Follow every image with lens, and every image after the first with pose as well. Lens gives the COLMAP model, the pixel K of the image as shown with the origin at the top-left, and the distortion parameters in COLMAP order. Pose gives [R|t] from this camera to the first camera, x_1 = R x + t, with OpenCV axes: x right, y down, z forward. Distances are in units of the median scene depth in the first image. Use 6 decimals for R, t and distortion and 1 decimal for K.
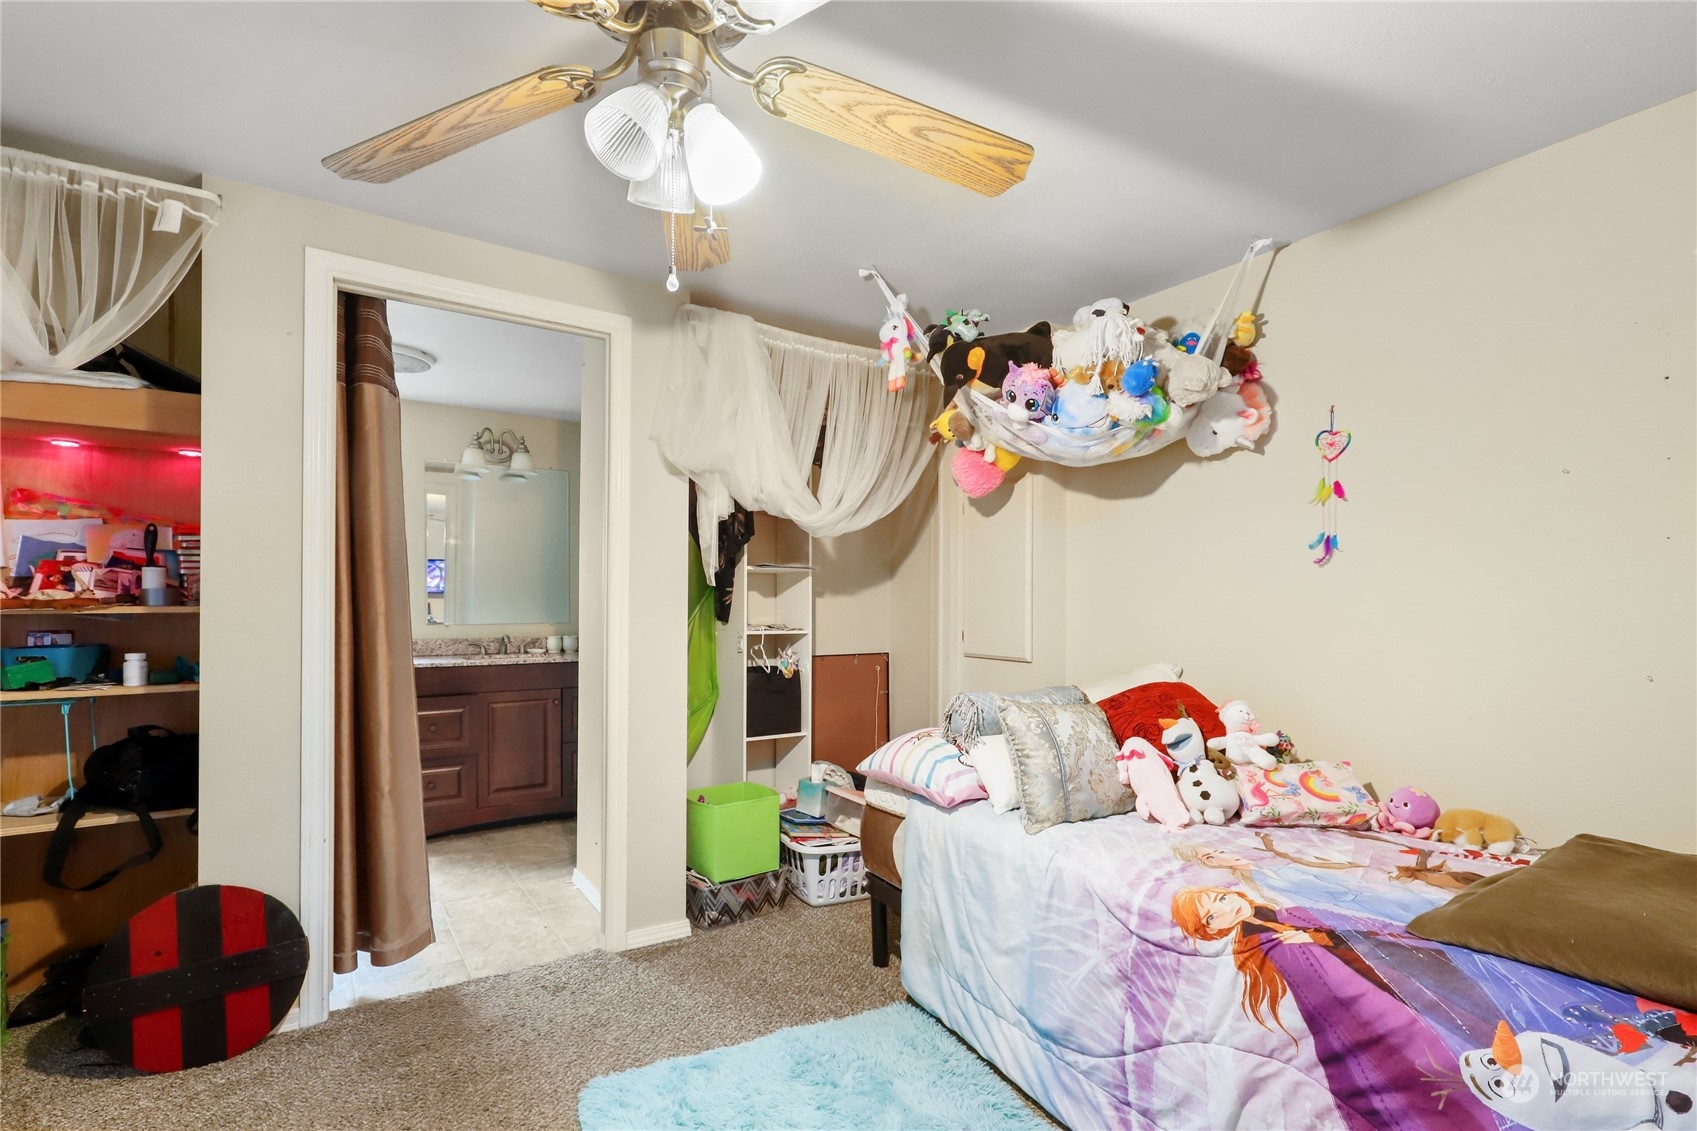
lens RADIAL K [[785.1, 0, 866.4], [0, 785.1, 604.7], [0, 0, 1]] dist [-0.001793, 0.000567]
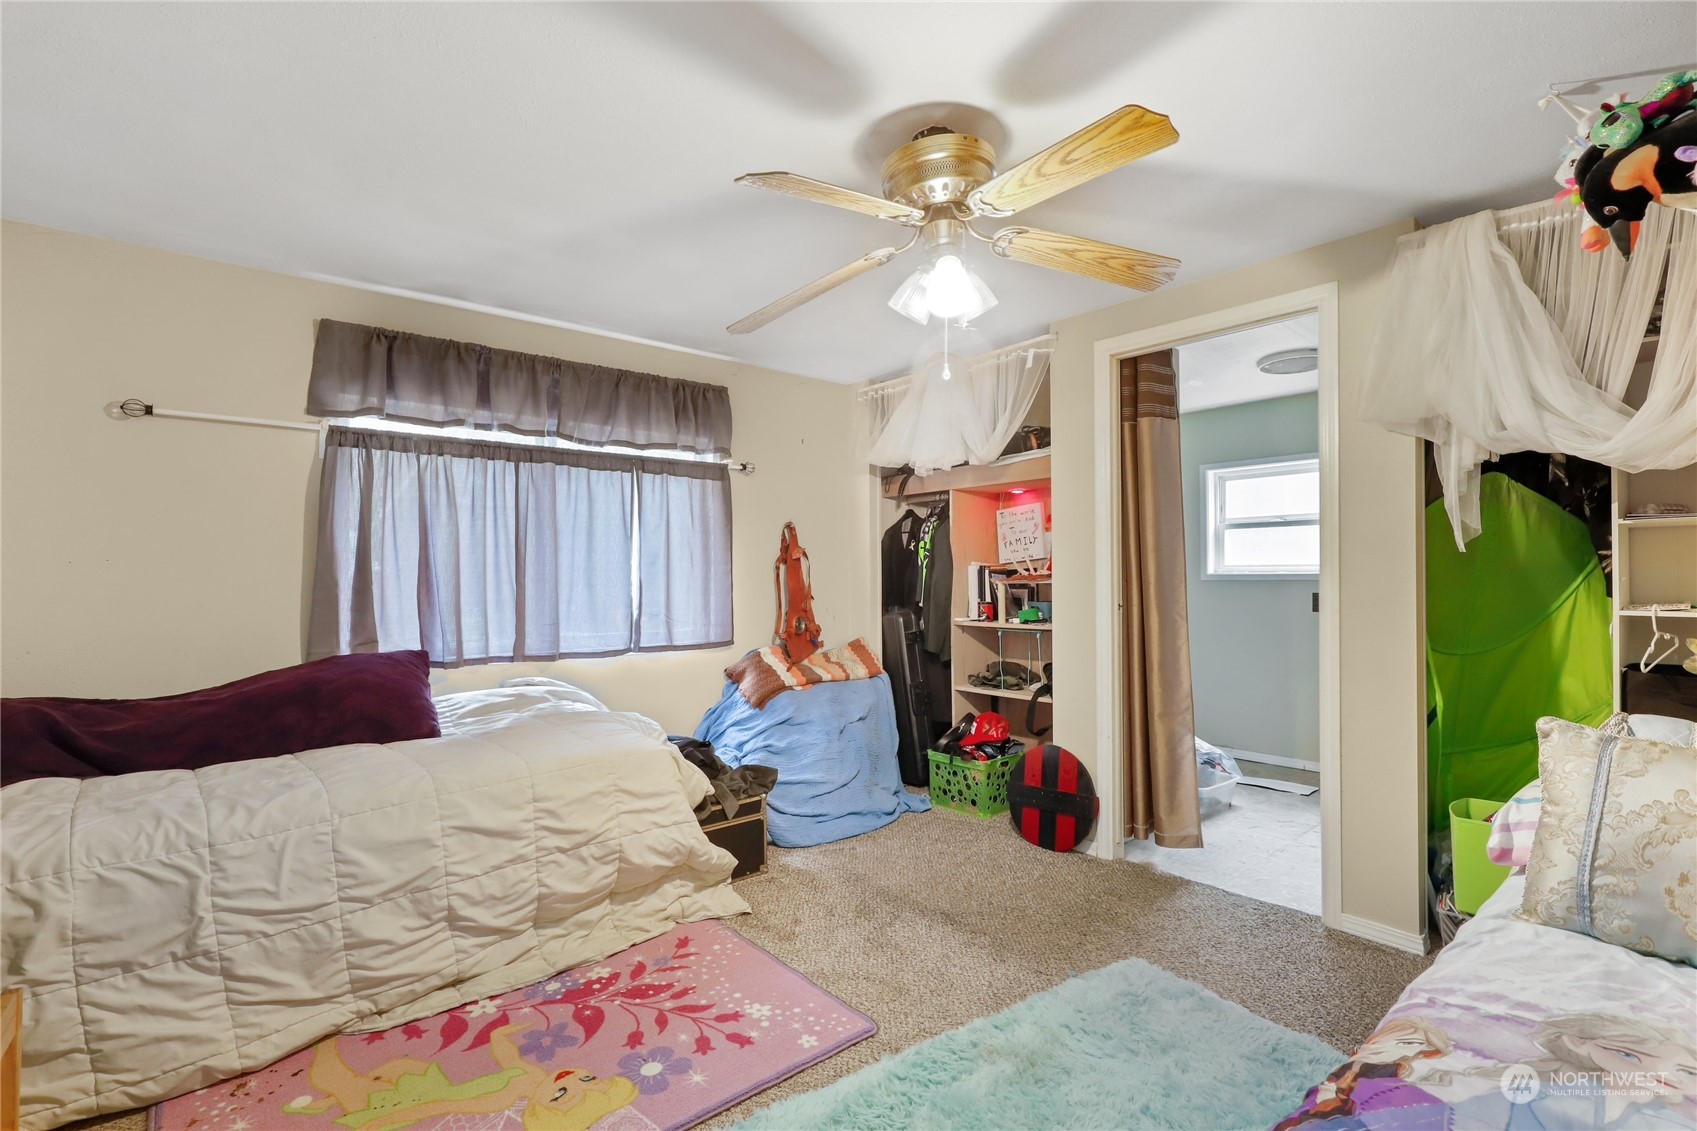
lens RADIAL K [[785.1, 0, 849.6], [0, 785.1, 571.6], [0, 0, 1]] dist [-0.001793, 0.000567]
pose [[0.115047, -0.013894, -0.993263, 0.967648], [0.008853, 0.999877, -0.012961, 0.003882], [0.993321, -0.007302, 0.115155, 0.461833]]
